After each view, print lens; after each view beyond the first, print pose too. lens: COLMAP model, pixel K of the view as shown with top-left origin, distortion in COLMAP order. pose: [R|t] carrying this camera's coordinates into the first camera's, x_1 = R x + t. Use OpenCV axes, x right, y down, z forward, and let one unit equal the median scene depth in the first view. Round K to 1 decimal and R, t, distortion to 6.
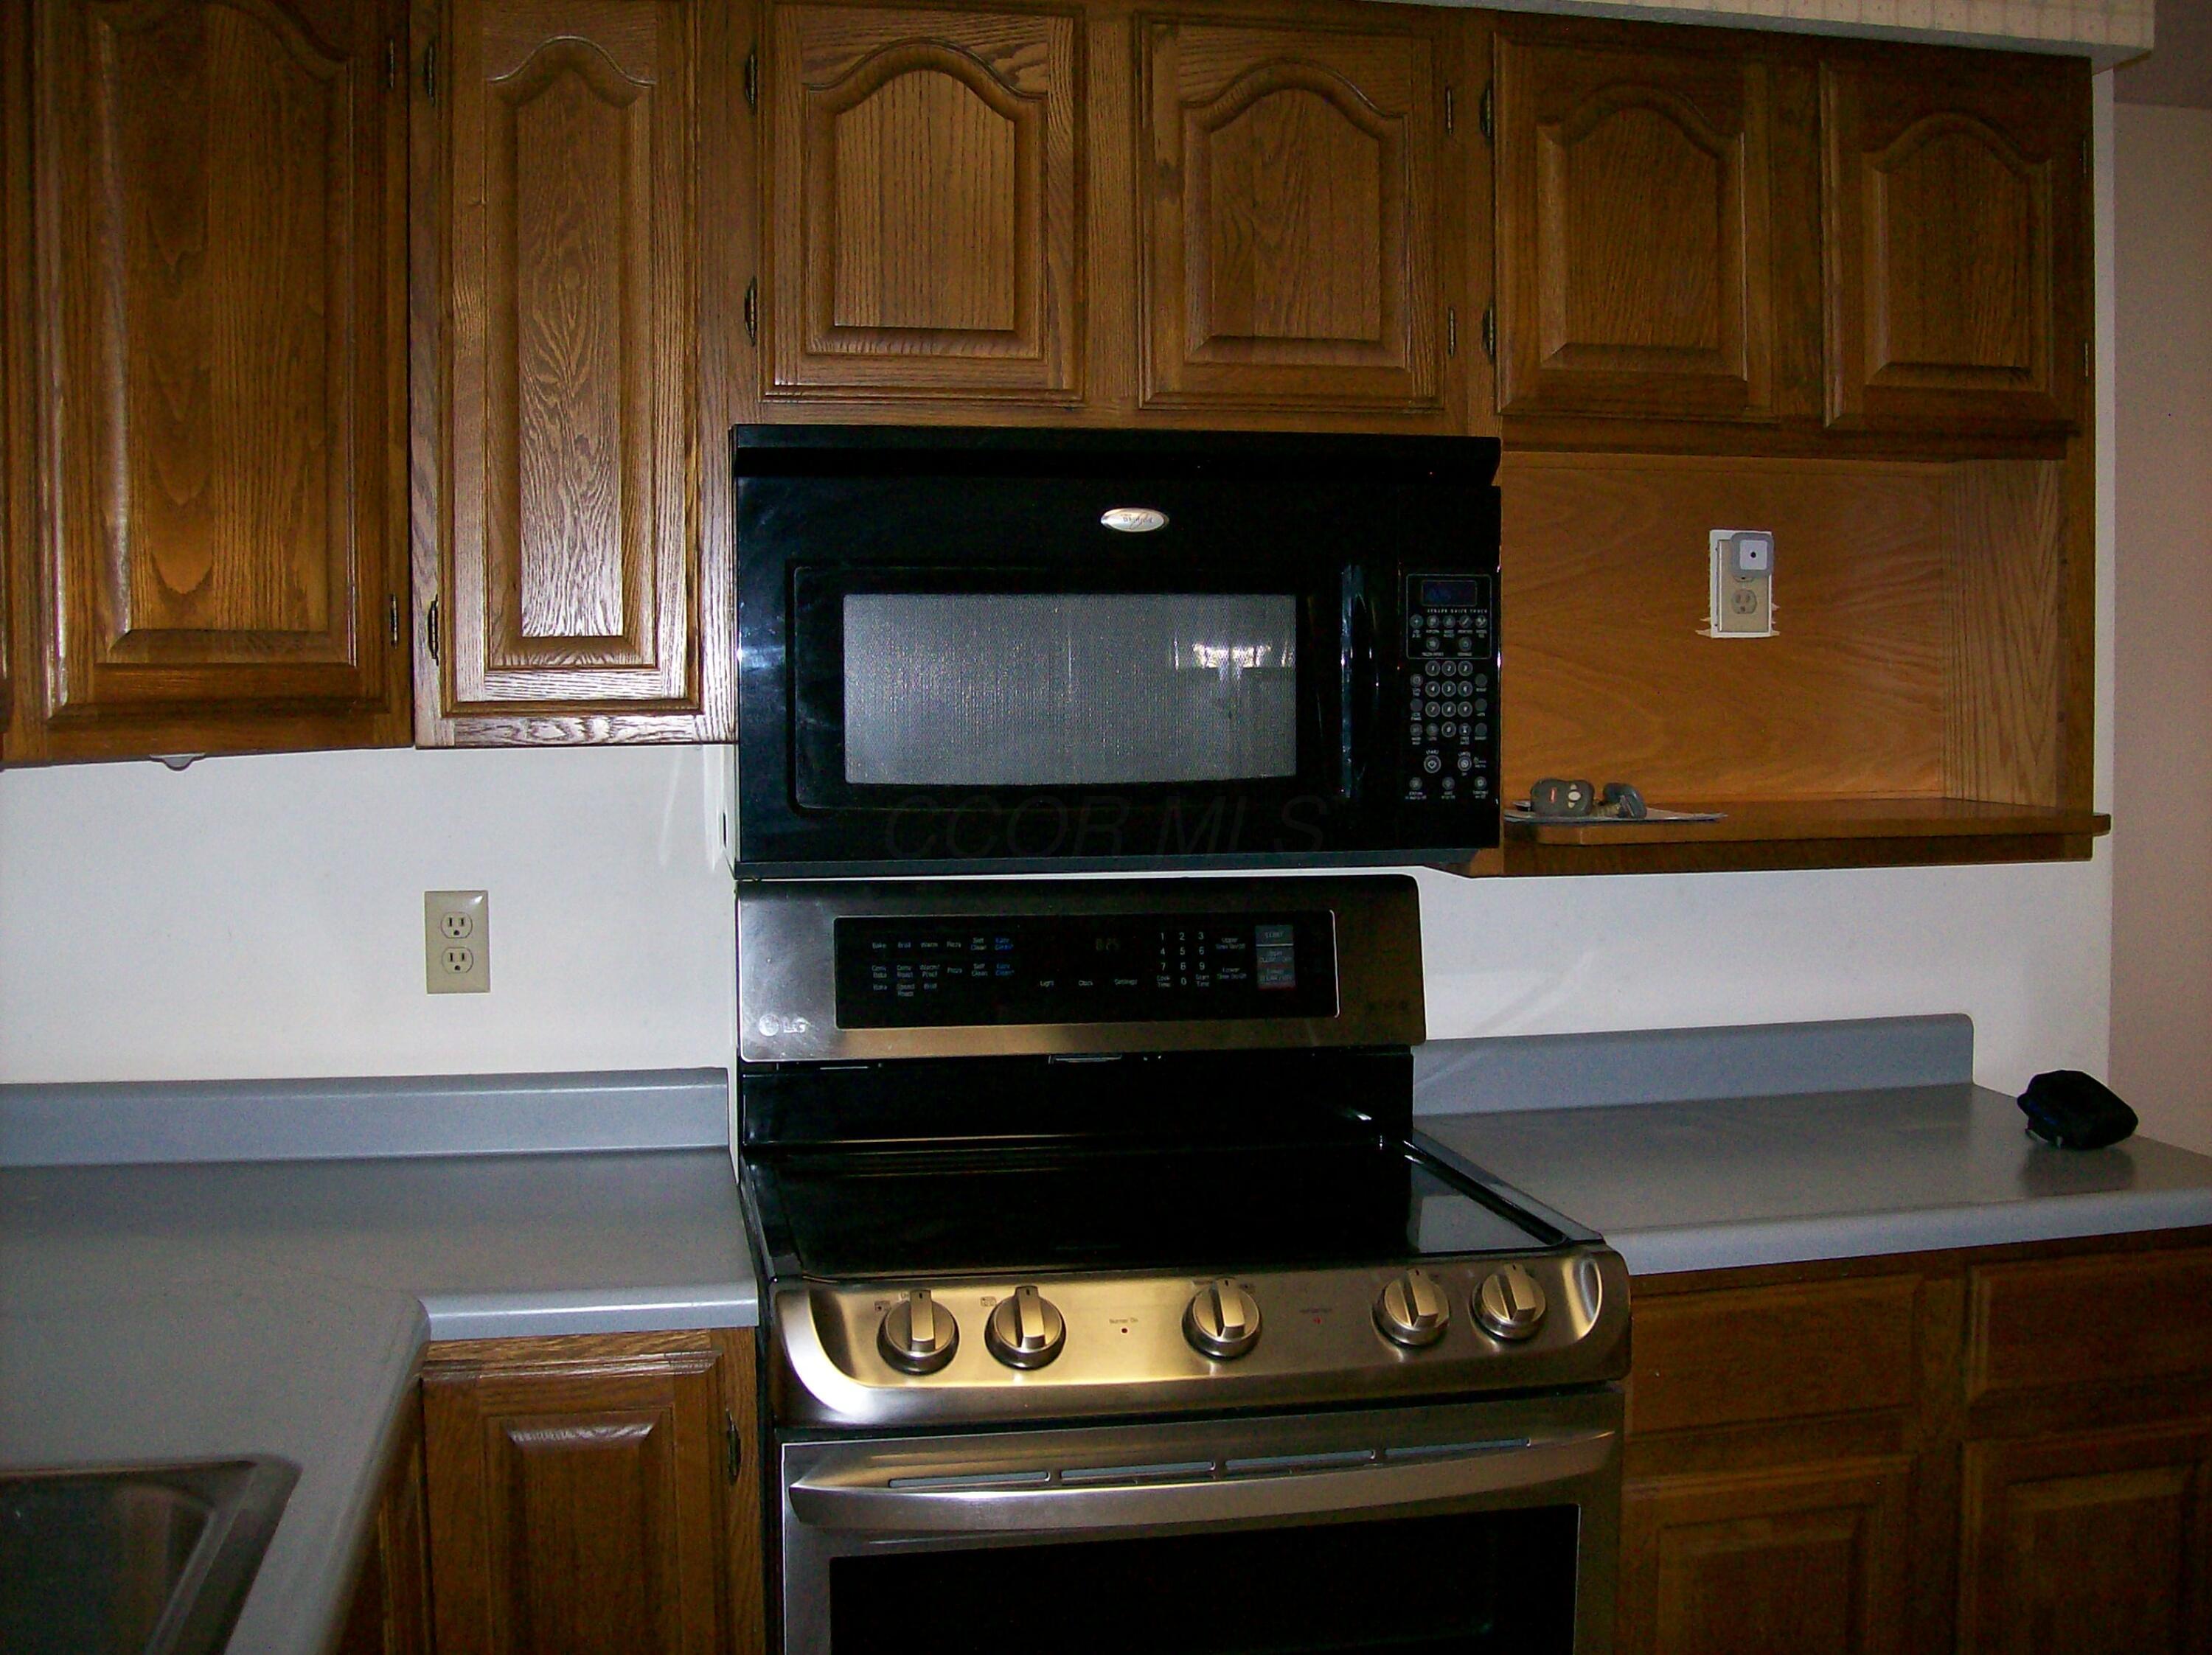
lens RADIAL K [[2276.7, 0, 1071.8], [0, 2276.7, 819.7], [0, 0, 1]] dist [-0.161889, 0.070908]
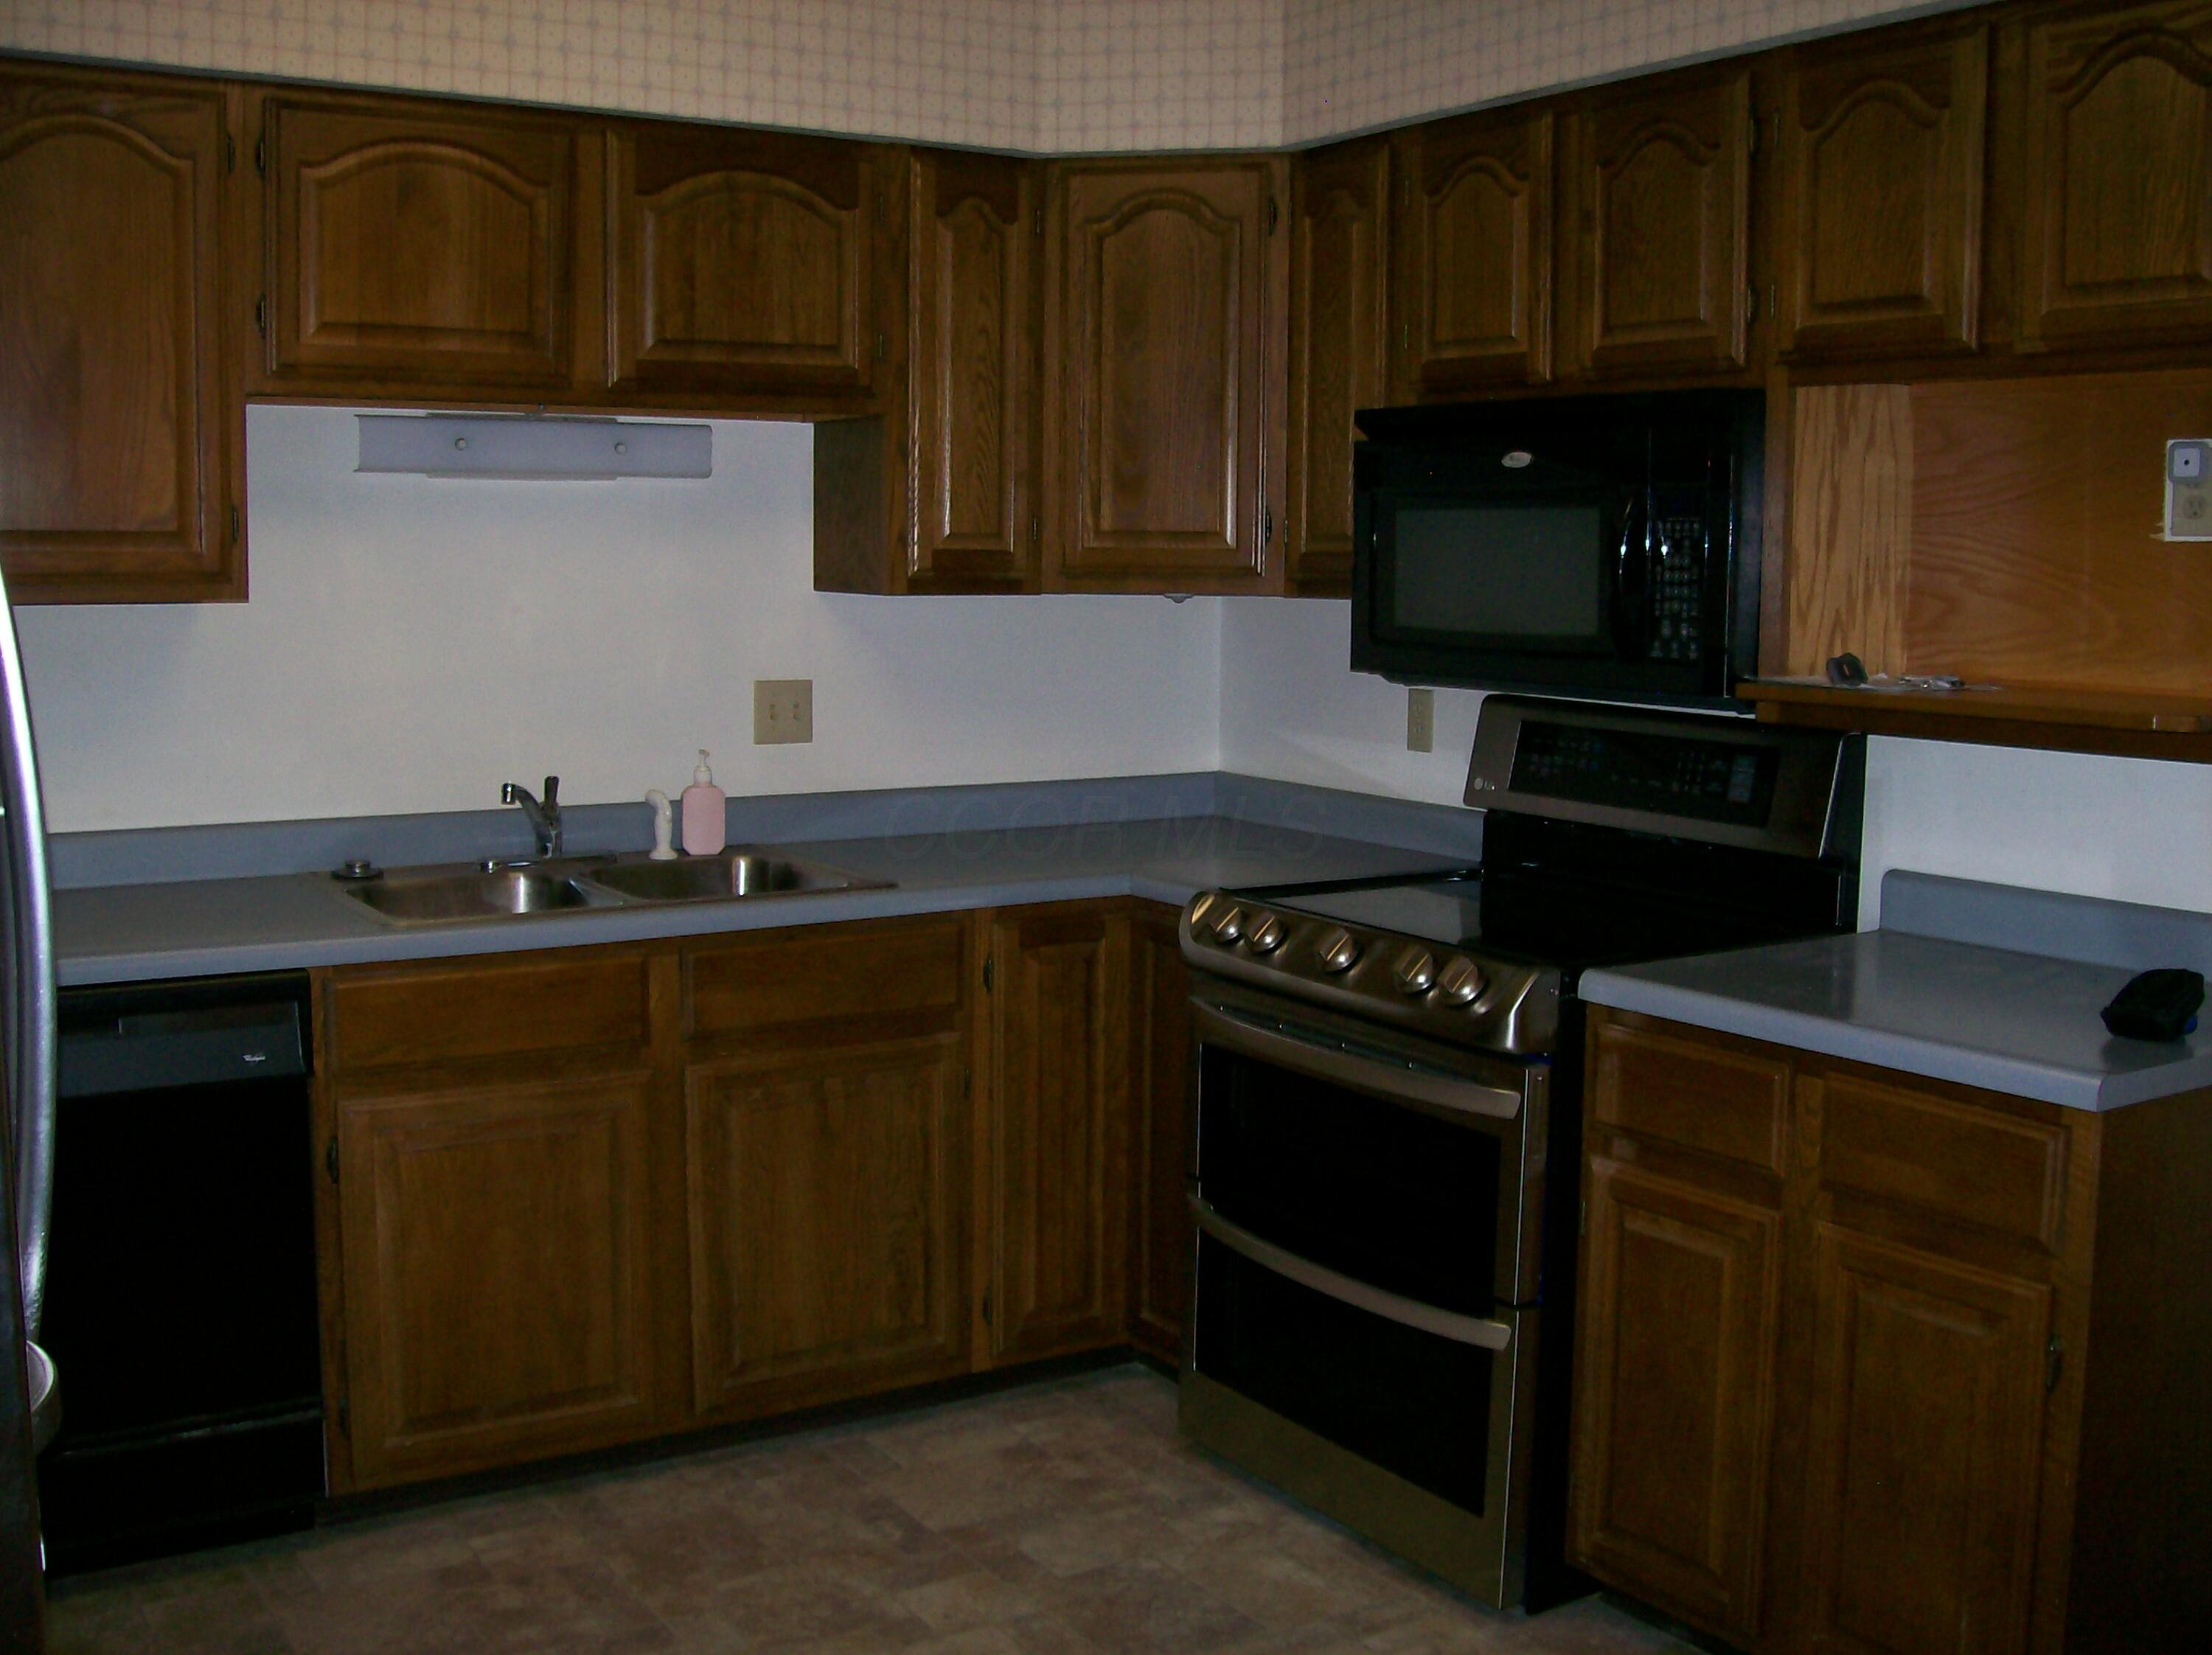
lens RADIAL K [[2276.7, 0, 1071.8], [0, 2276.7, 819.7], [0, 0, 1]] dist [-0.161889, 0.070908]
pose [[0.373449, 0.116564, -0.920298, 1.284063], [-0.066328, 0.992890, 0.098843, -0.021811], [0.925276, 0.024129, 0.378525, 0.156446]]
